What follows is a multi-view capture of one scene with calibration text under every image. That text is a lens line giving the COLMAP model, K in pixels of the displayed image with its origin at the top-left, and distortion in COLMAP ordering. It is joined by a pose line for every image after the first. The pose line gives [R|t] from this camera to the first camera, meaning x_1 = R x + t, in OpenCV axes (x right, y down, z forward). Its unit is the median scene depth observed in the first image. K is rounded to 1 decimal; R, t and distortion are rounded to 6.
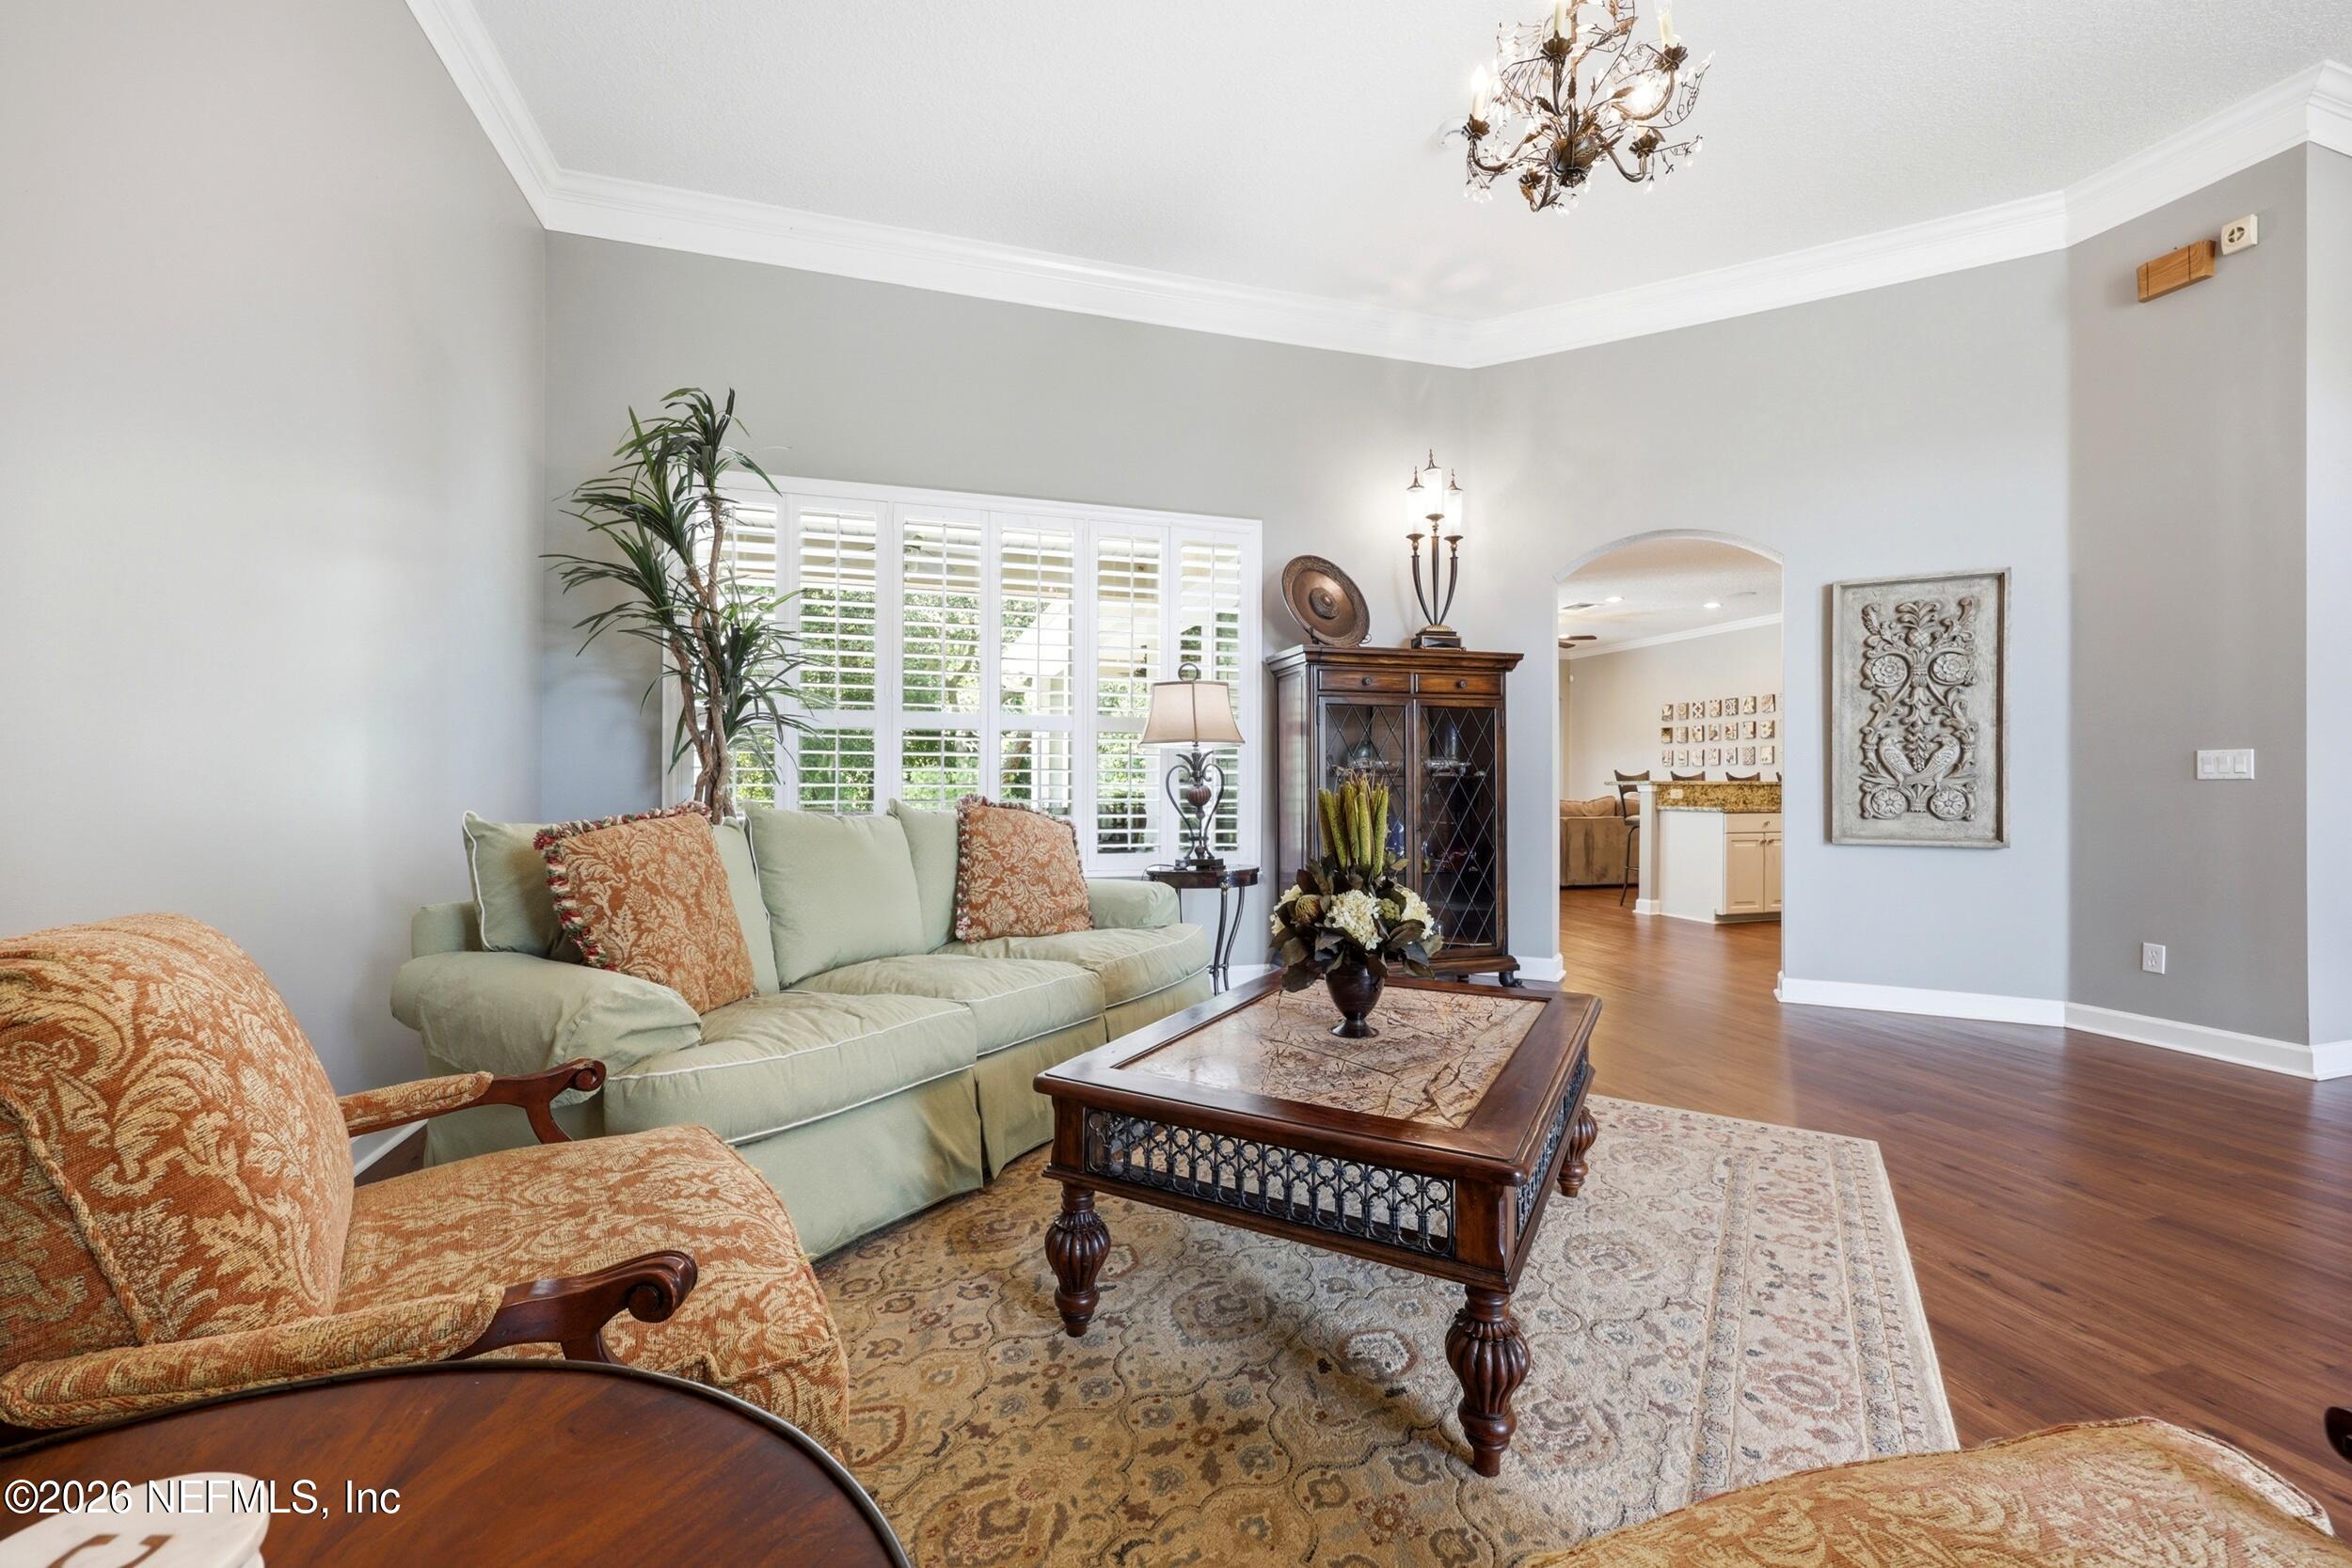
lens RADIAL K [[953.1, 0, 1182.7], [0, 953.1, 785.6], [0, 0, 1]] dist [0.000324, 0.000701]
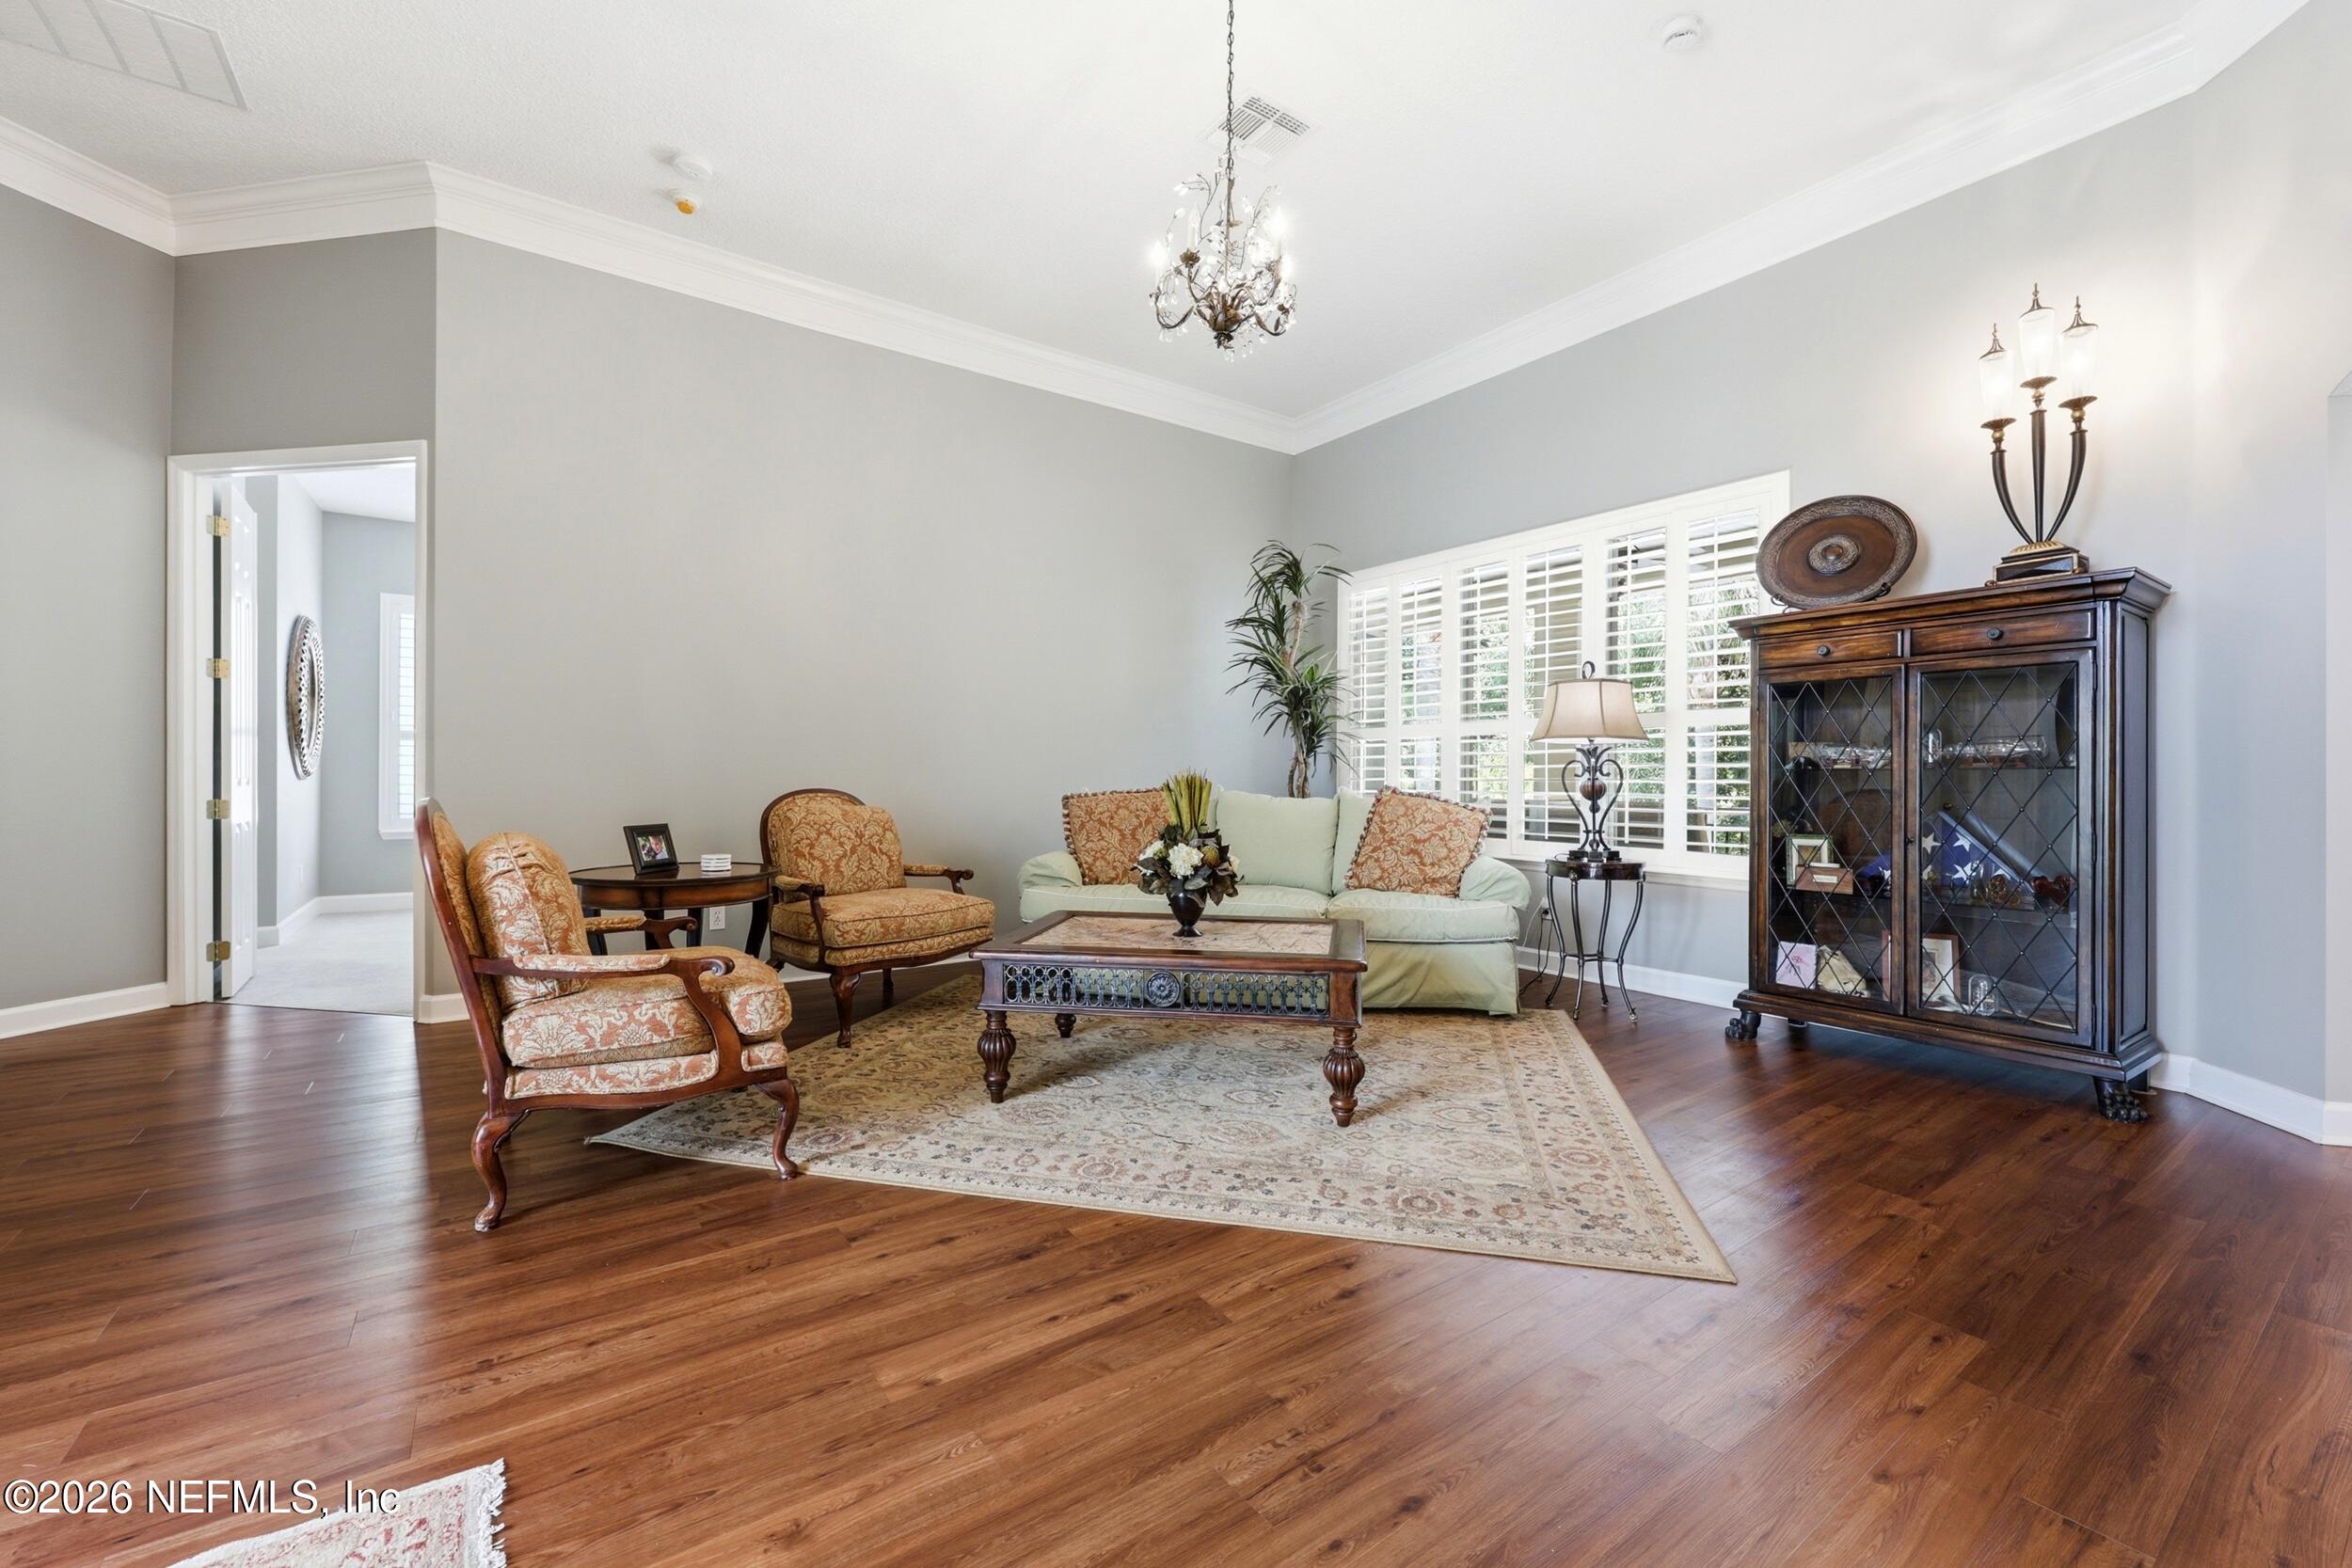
lens RADIAL K [[953.1, 0, 1178.7], [0, 953.1, 782.0], [0, 0, 1]] dist [0.000324, 0.000701]
pose [[0.303248, 0.004454, -0.952901, 0.732806], [-0.004971, 0.999983, 0.003092, 0.000918], [0.952899, 0.003800, 0.303265, 0.222112]]
